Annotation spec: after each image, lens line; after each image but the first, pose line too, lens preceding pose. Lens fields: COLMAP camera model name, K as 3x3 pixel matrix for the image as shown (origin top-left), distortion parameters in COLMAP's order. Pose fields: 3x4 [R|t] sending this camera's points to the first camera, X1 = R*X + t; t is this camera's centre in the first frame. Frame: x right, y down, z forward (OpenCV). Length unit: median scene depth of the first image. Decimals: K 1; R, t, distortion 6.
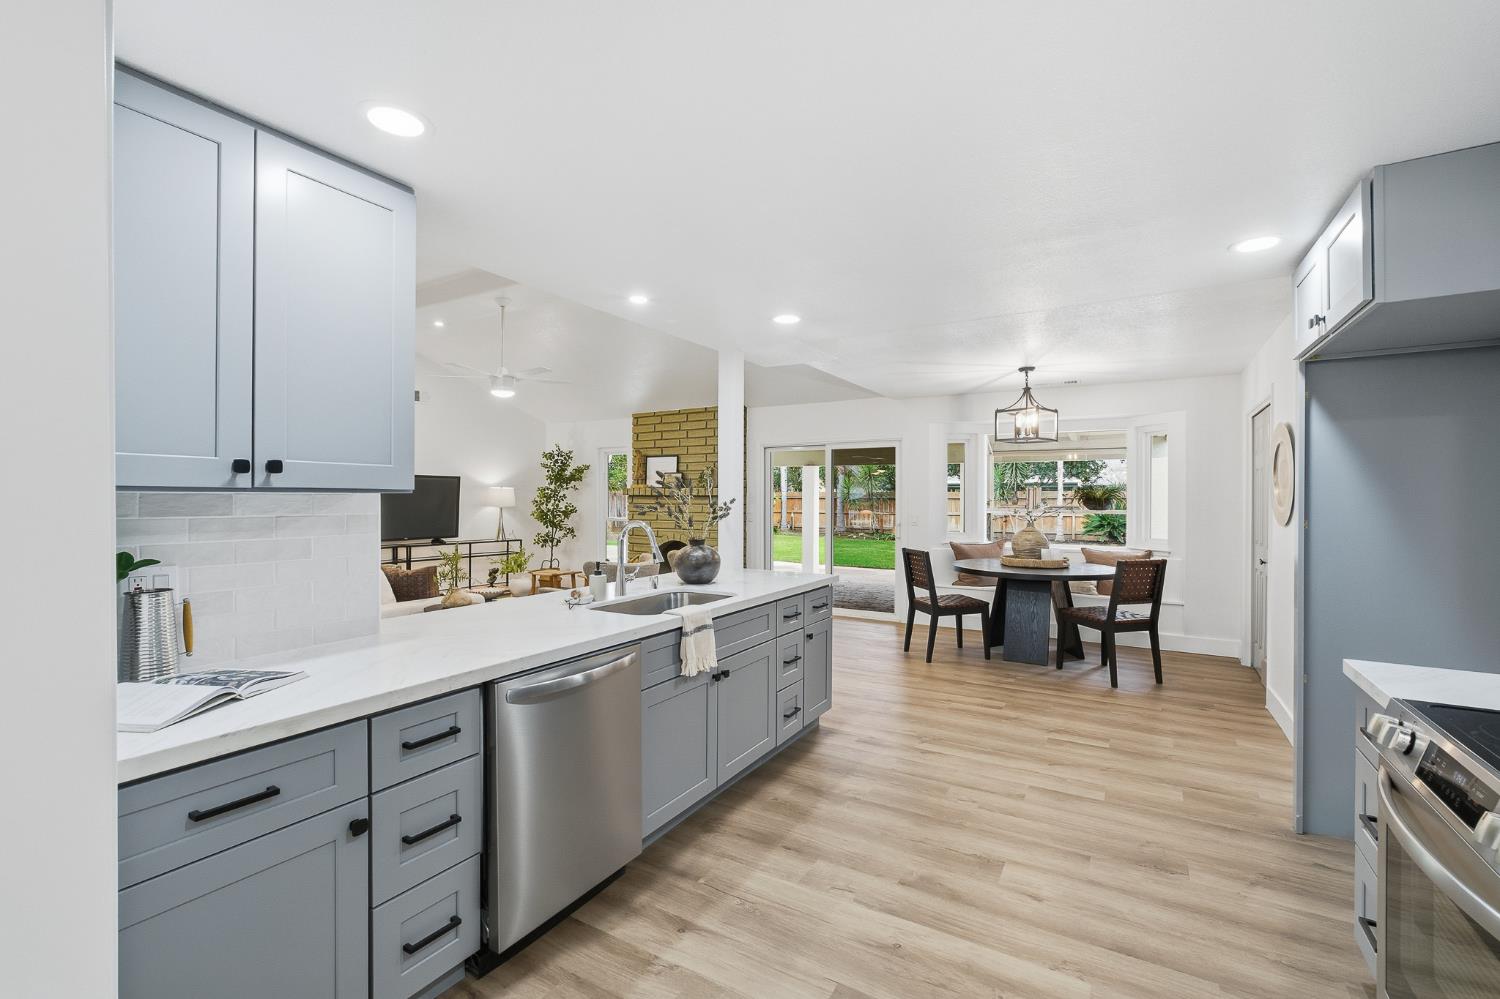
lens RADIAL K [[641.7, 0, 750.0], [0, 641.7, 499.5], [0, 0, 1]] dist [-0.008331, 0.000081]
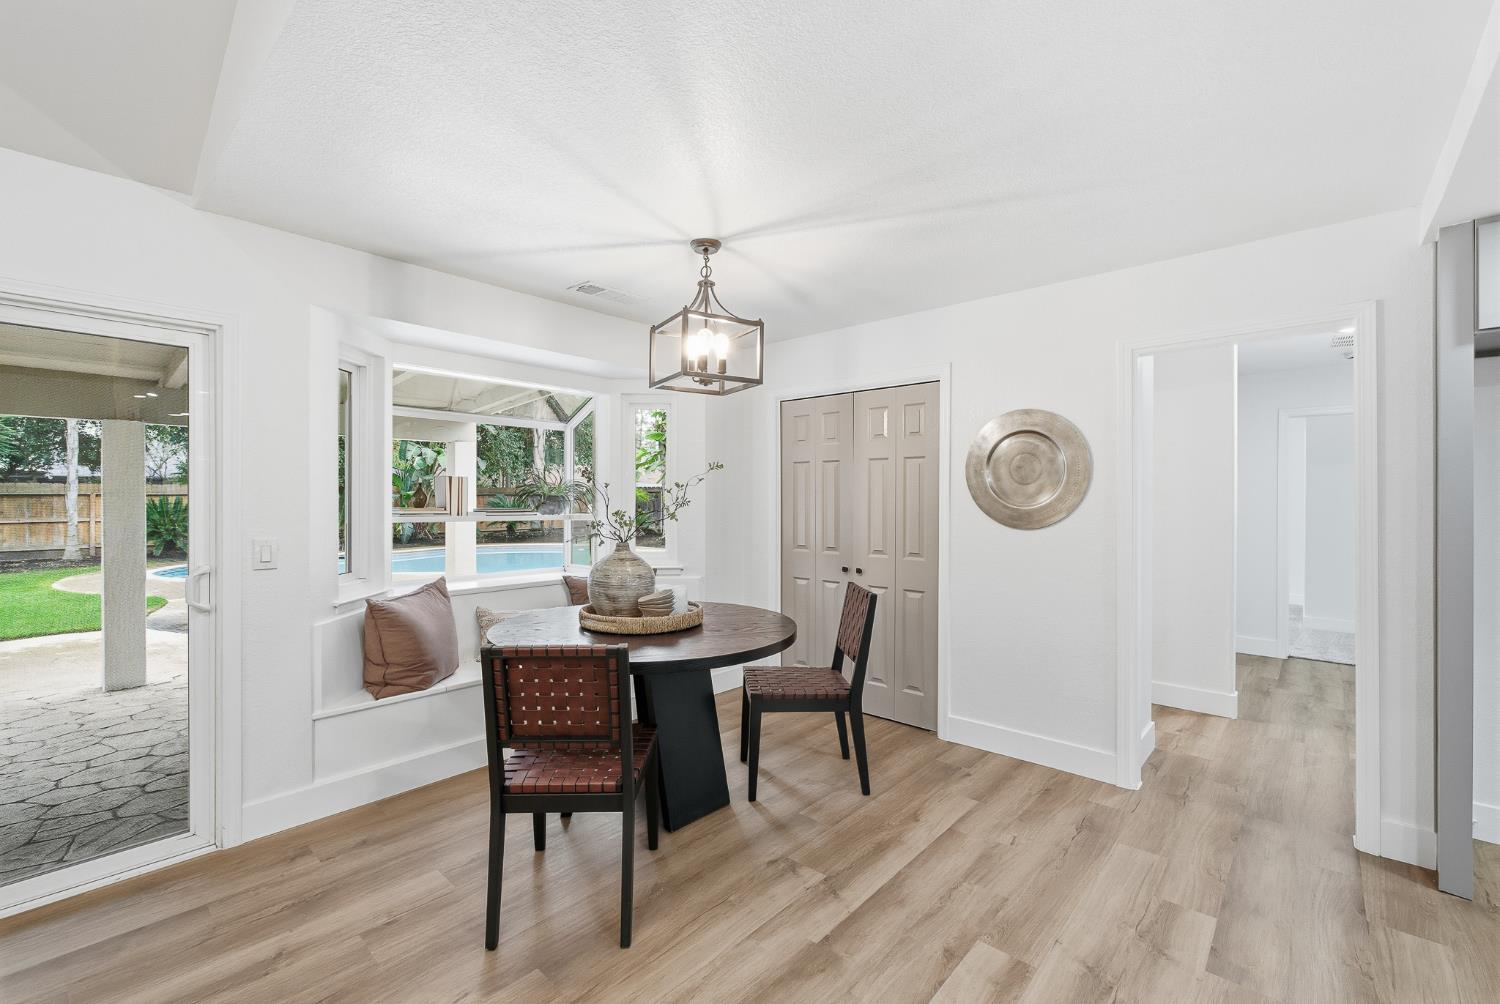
lens RADIAL K [[641.7, 0, 750.0], [0, 641.7, 502.0], [0, 0, 1]] dist [-0.008331, 0.000081]
pose [[0.195093, -0.011774, 0.980714, -0.059301], [0.002140, 0.999931, 0.011579, -0.003356], [-0.980782, -0.000161, 0.195105, 0.791767]]
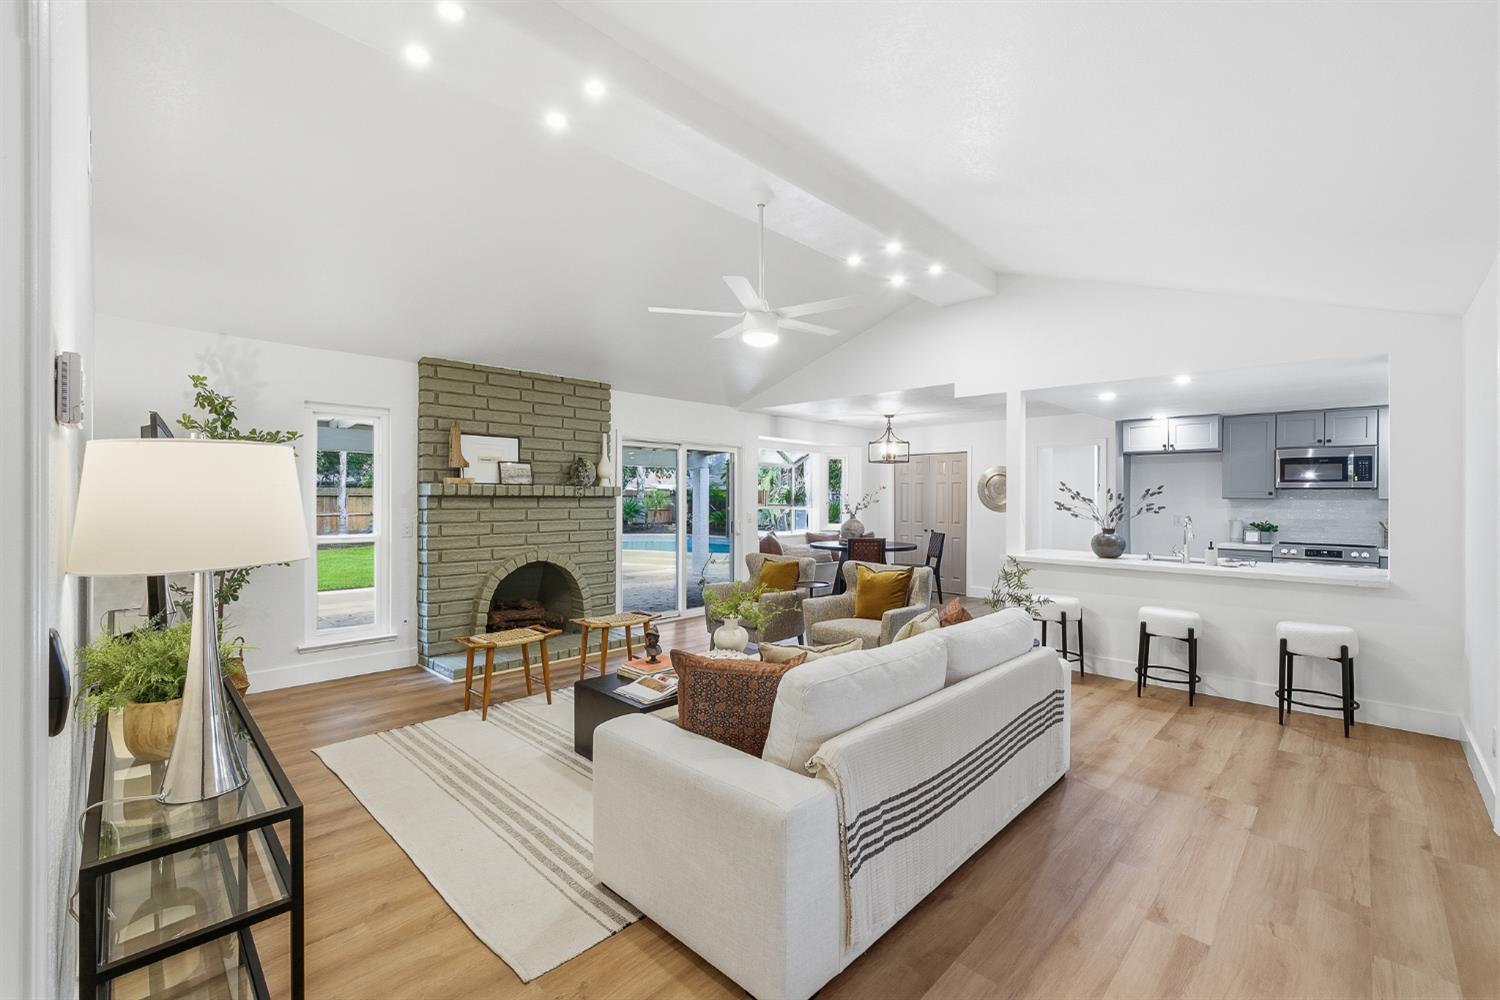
lens RADIAL K [[641.7, 0, 750.0], [0, 641.7, 500.0], [0, 0, 1]] dist [-0.008331, 0.000081]
pose [[0.236759, -0.006003, 0.971550, -1.060155], [0.000128, 0.999981, 0.006148, -0.008343], [-0.971568, -0.001332, 0.236756, 0.877155]]
